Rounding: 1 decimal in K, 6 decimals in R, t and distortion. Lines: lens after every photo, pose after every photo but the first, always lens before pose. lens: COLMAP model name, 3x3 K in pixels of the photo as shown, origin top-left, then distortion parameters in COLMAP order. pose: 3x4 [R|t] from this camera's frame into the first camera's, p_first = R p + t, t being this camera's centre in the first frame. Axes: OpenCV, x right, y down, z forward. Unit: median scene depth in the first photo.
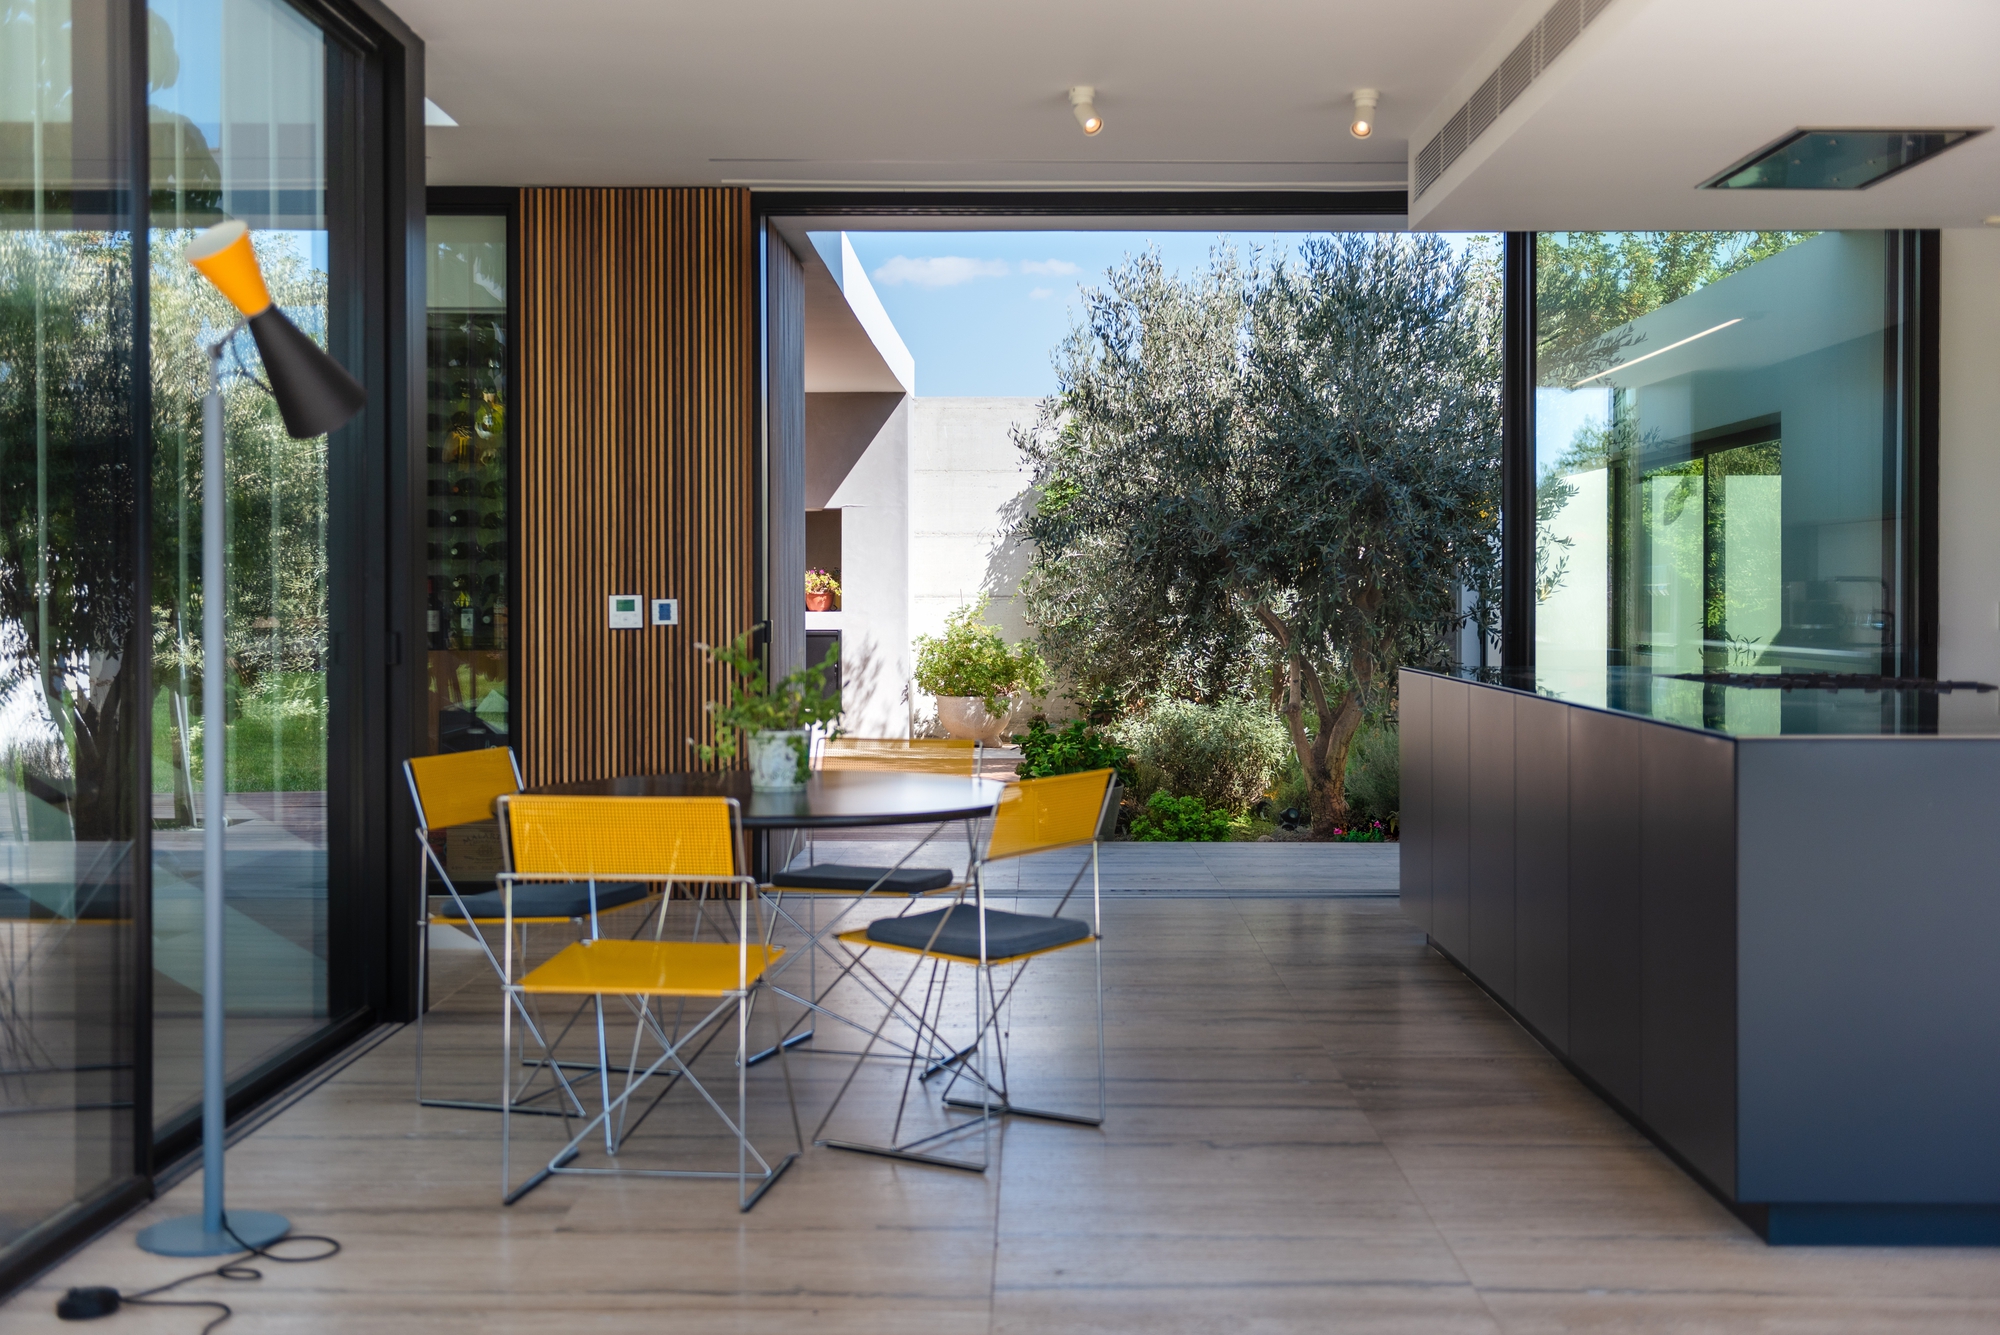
lens RADIAL K [[2312.2, 0, 999.2], [0, 2312.2, 665.5], [0, 0, 1]] dist [-0.060436, 0.000000]
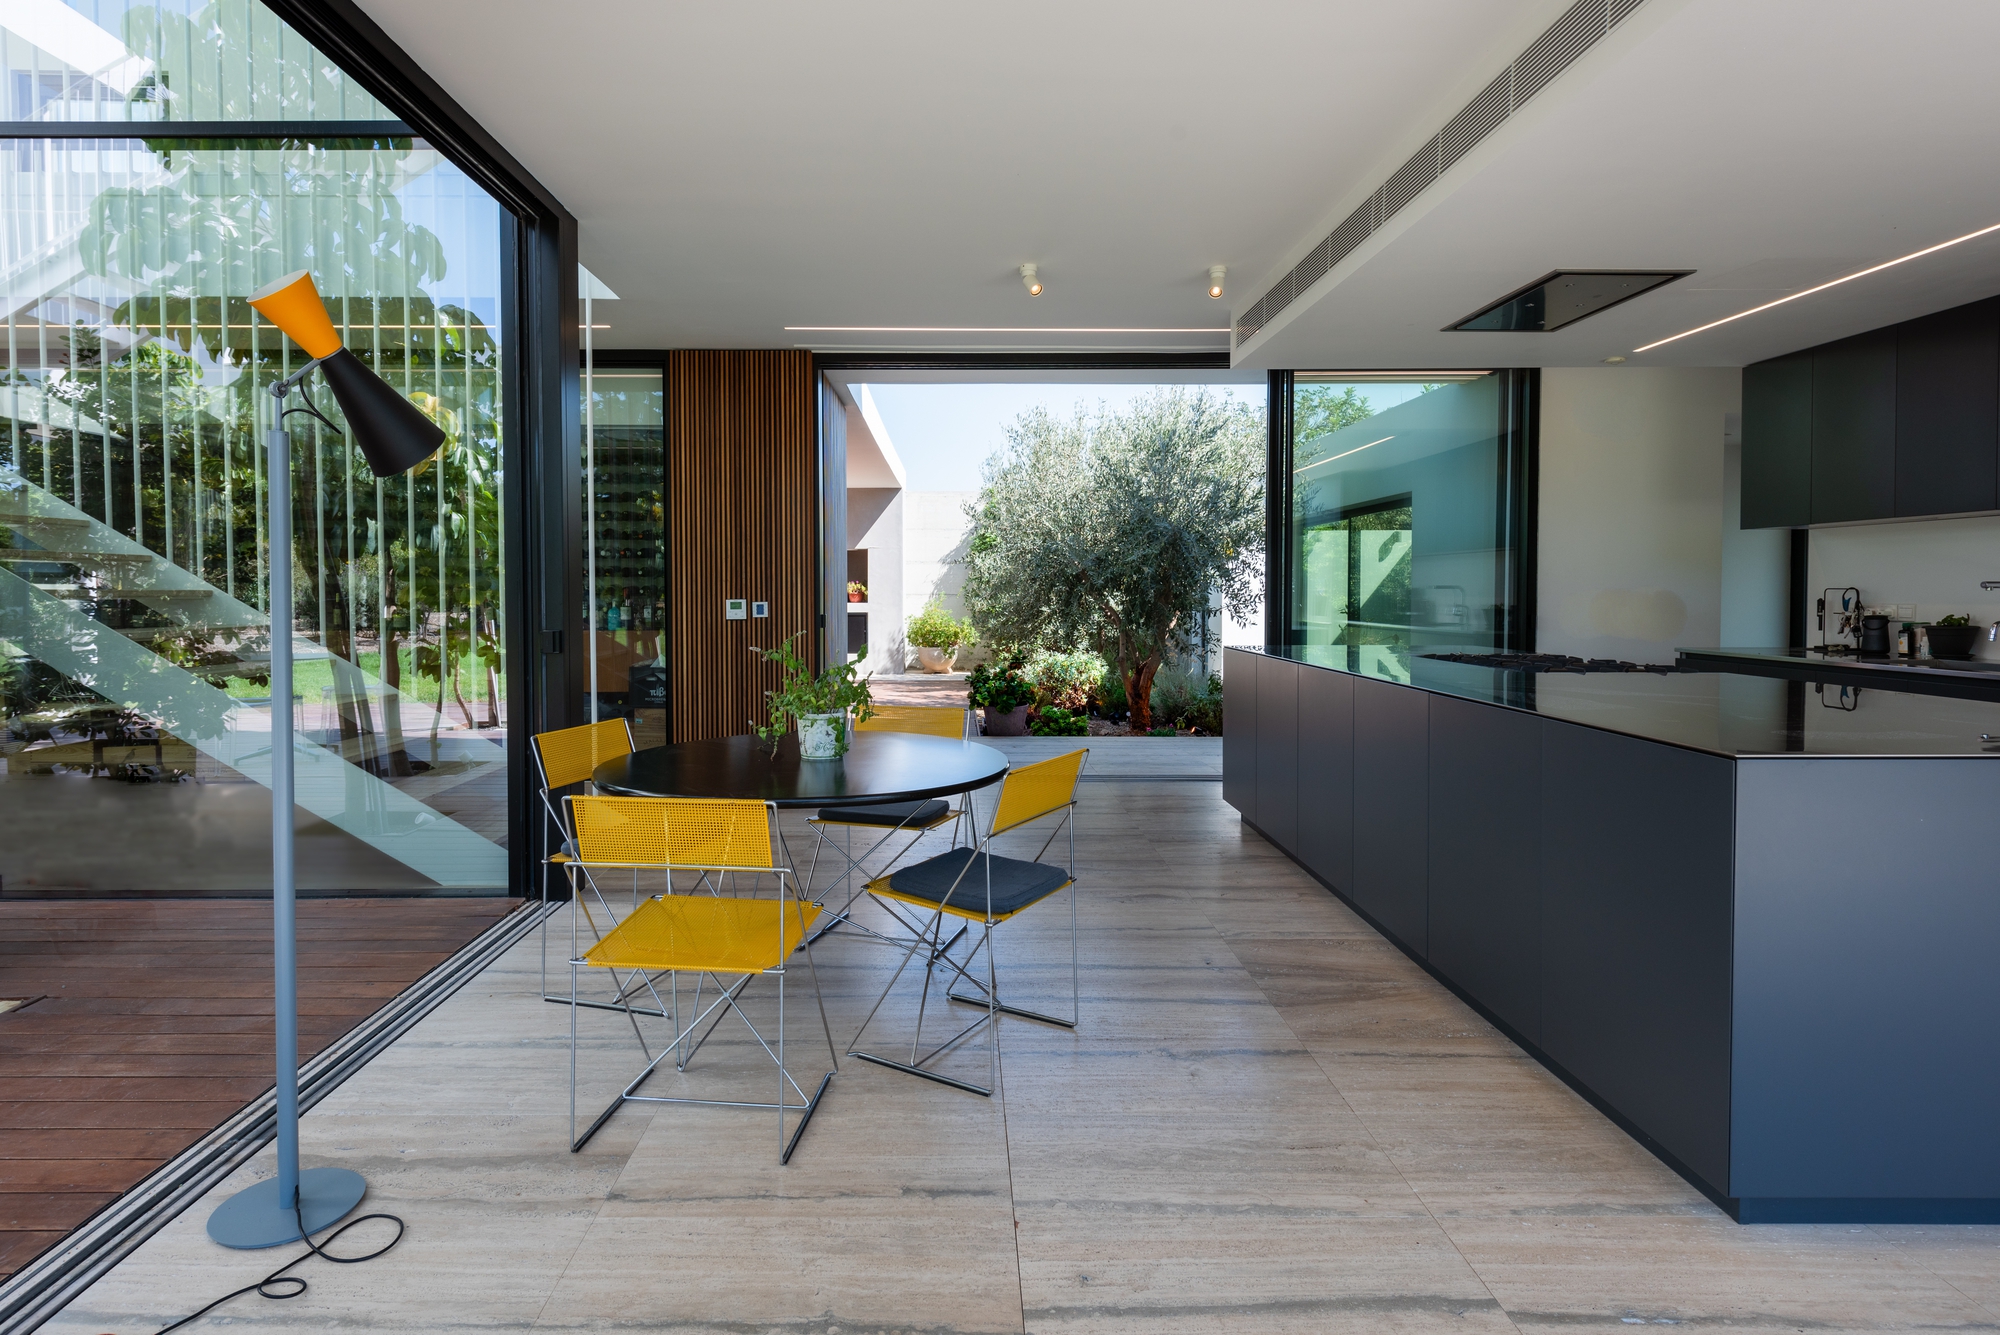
lens RADIAL K [[1074.2, 0, 988.8], [0, 1074.2, 601.4], [0, 0, 1]] dist [-0.001224, -0.002420]
pose [[0.998985, -0.001796, 0.045017, -0.016643], [0.002724, 0.999785, -0.020551, -0.012771], [-0.044970, 0.020653, 0.998775, 0.230114]]
